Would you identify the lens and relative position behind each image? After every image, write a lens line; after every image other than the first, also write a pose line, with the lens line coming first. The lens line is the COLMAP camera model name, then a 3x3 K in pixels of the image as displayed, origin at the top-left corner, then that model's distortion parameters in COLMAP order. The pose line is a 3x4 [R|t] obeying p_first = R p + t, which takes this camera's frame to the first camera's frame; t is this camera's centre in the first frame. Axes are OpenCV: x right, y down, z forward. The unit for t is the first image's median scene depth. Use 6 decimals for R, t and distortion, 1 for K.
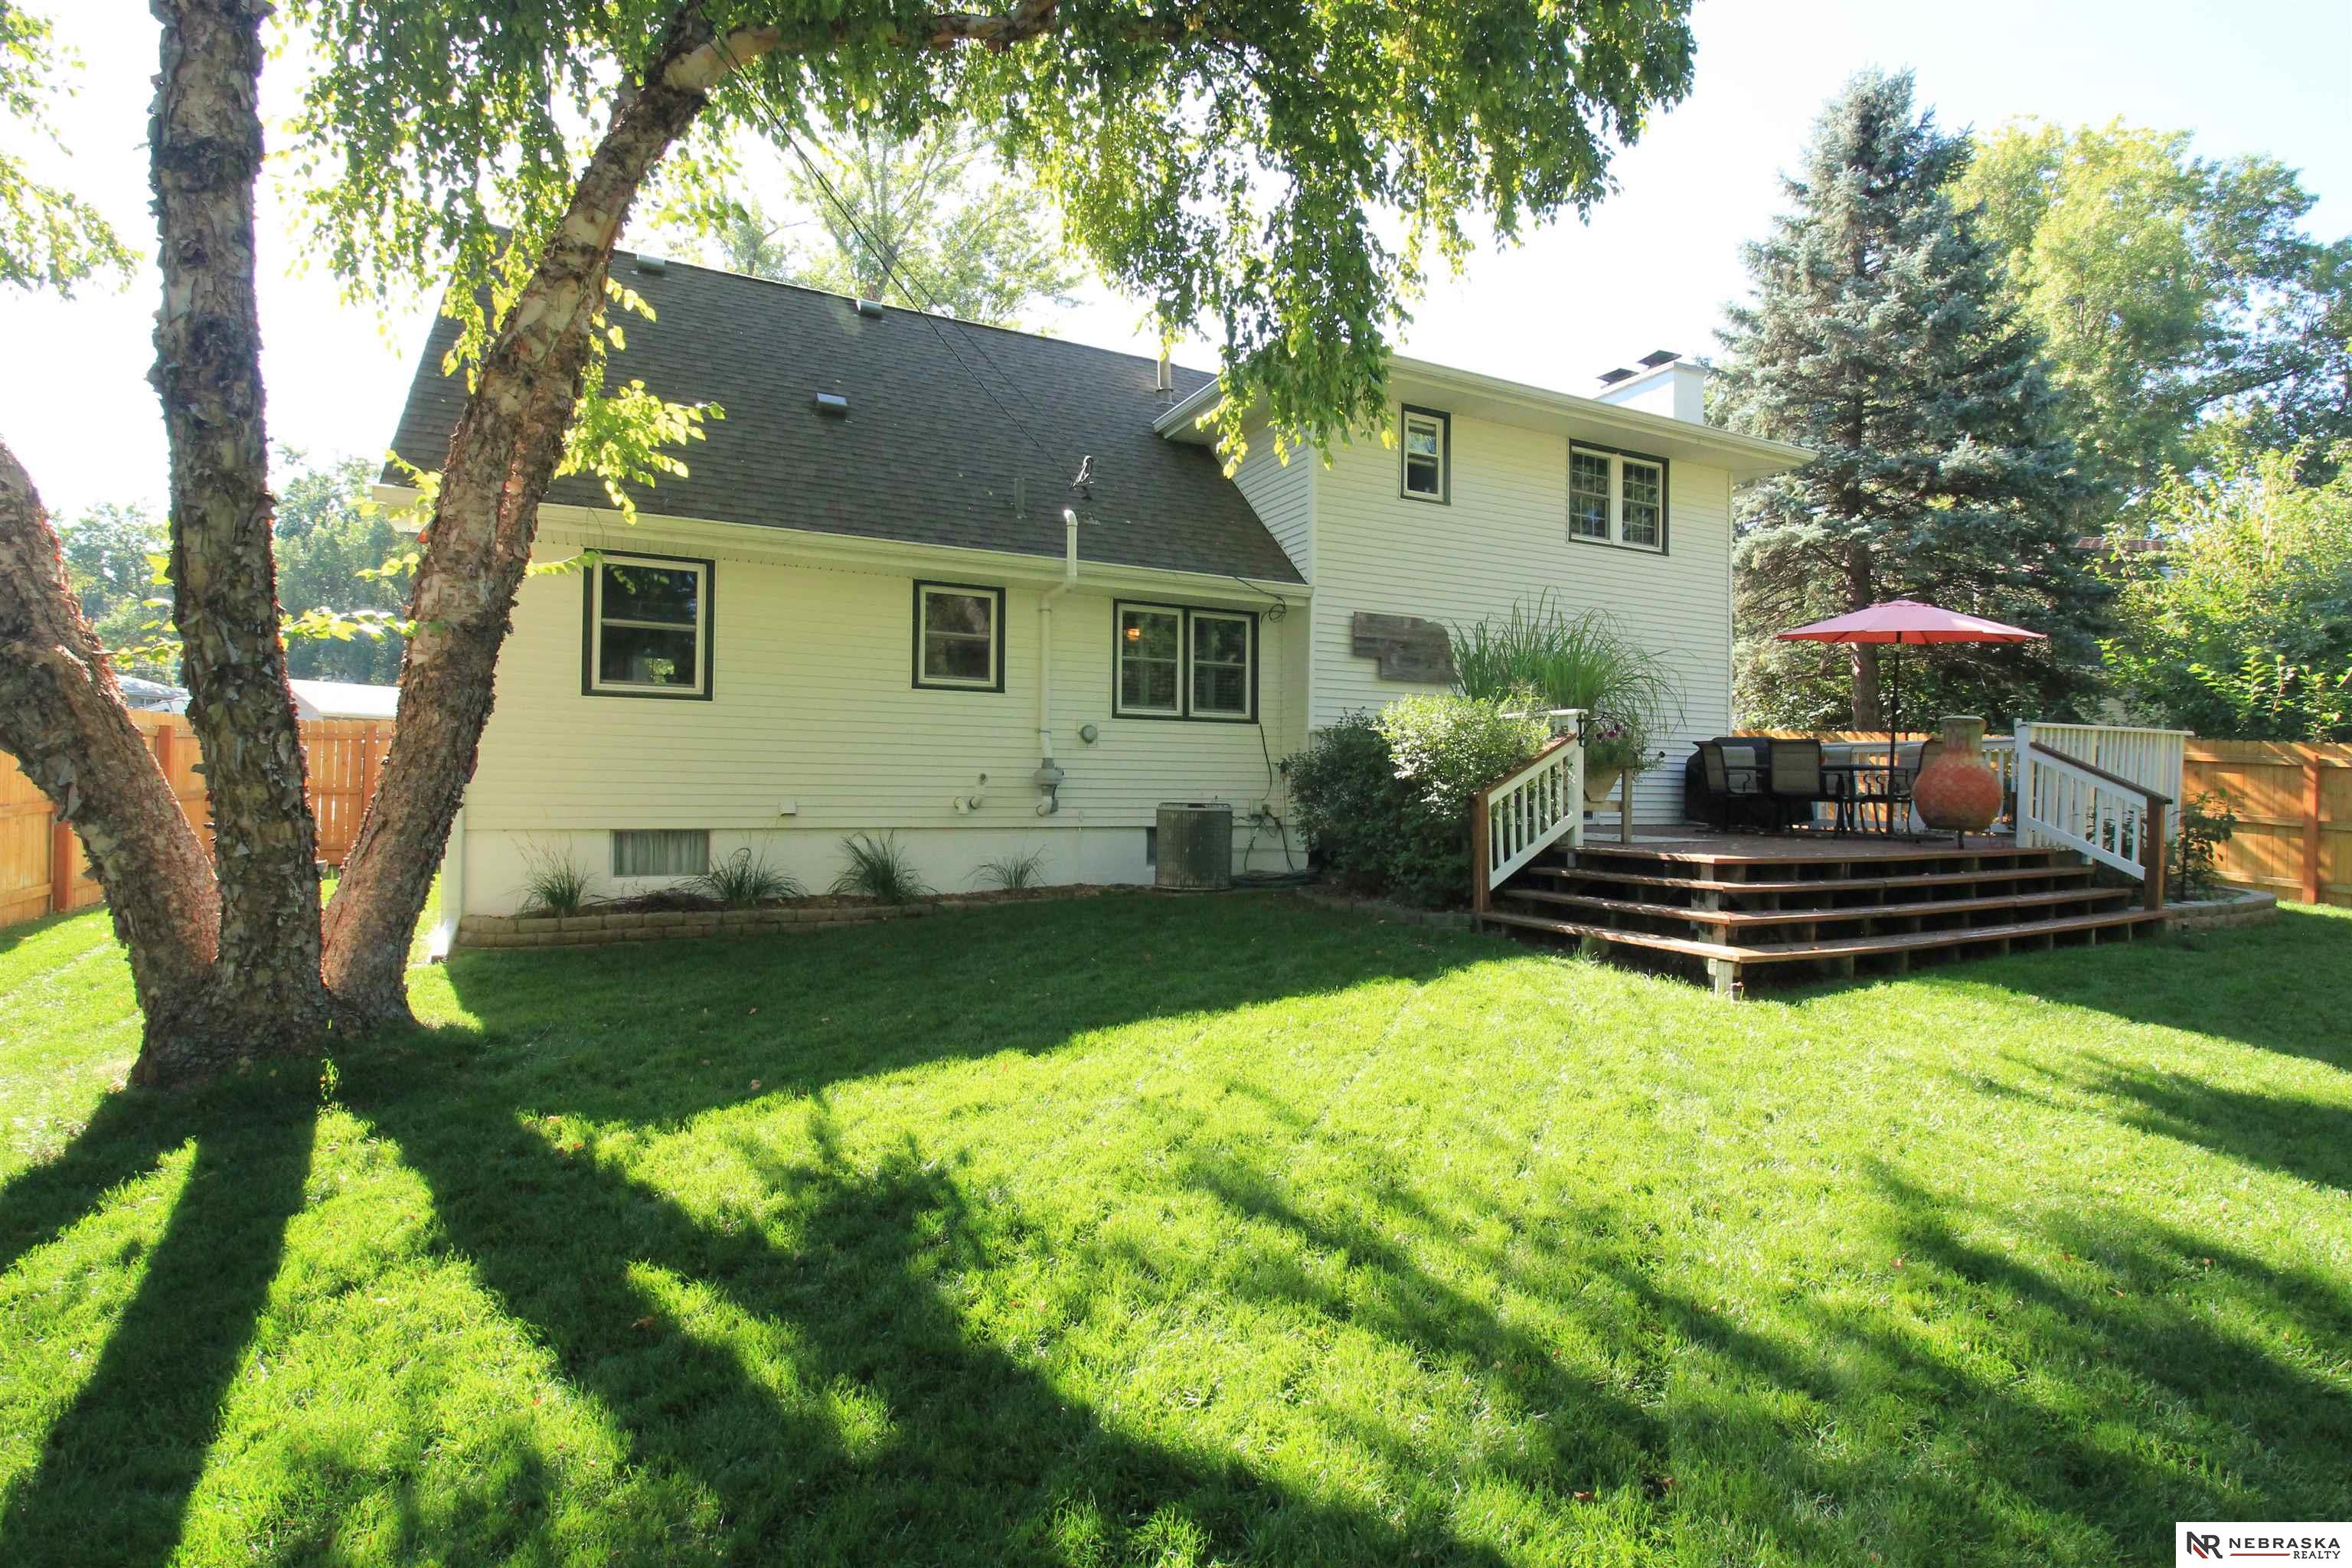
lens RADIAL K [[1095.5, 0, 1263.6], [0, 1095.5, 784.6], [0, 0, 1]] dist [-0.005741, -0.008585]
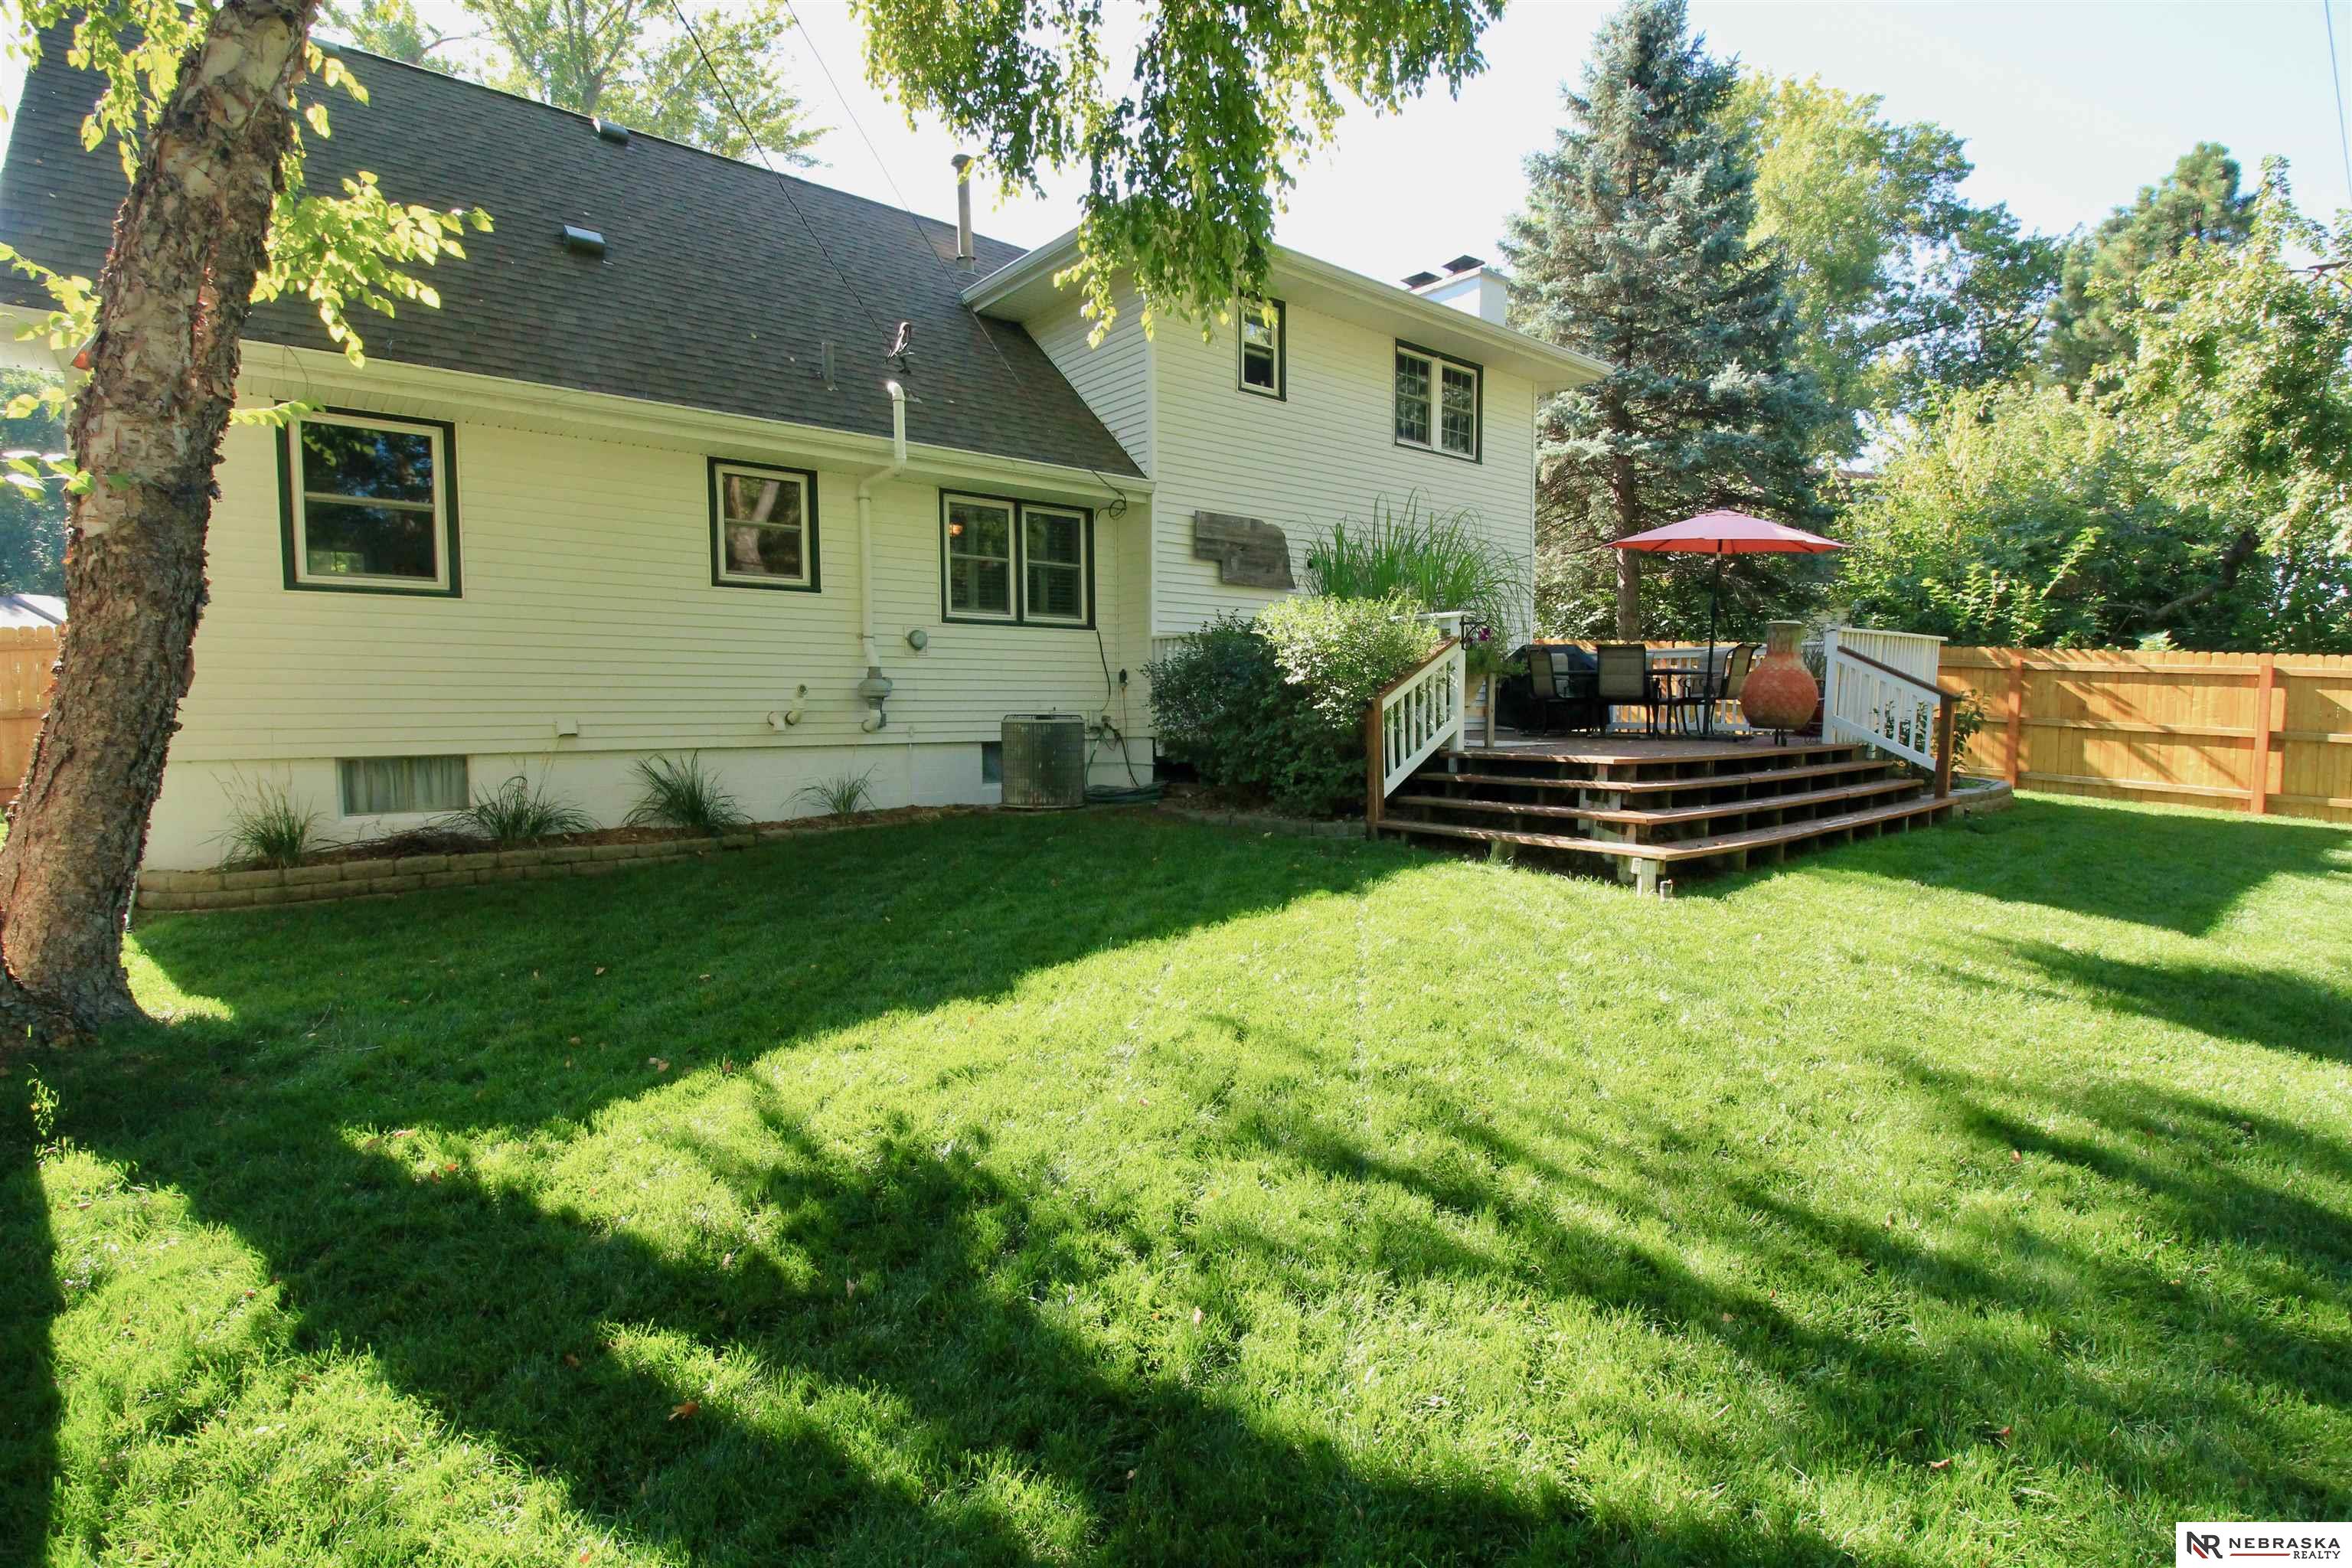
lens RADIAL K [[1095.5, 0, 1263.6], [0, 1095.5, 784.6], [0, 0, 1]] dist [-0.005741, -0.008585]
pose [[0.977552, -0.028662, 0.208735, -0.094864], [0.012092, 0.996703, 0.080231, 0.004735], [-0.210346, -0.075906, 0.974676, 0.068499]]
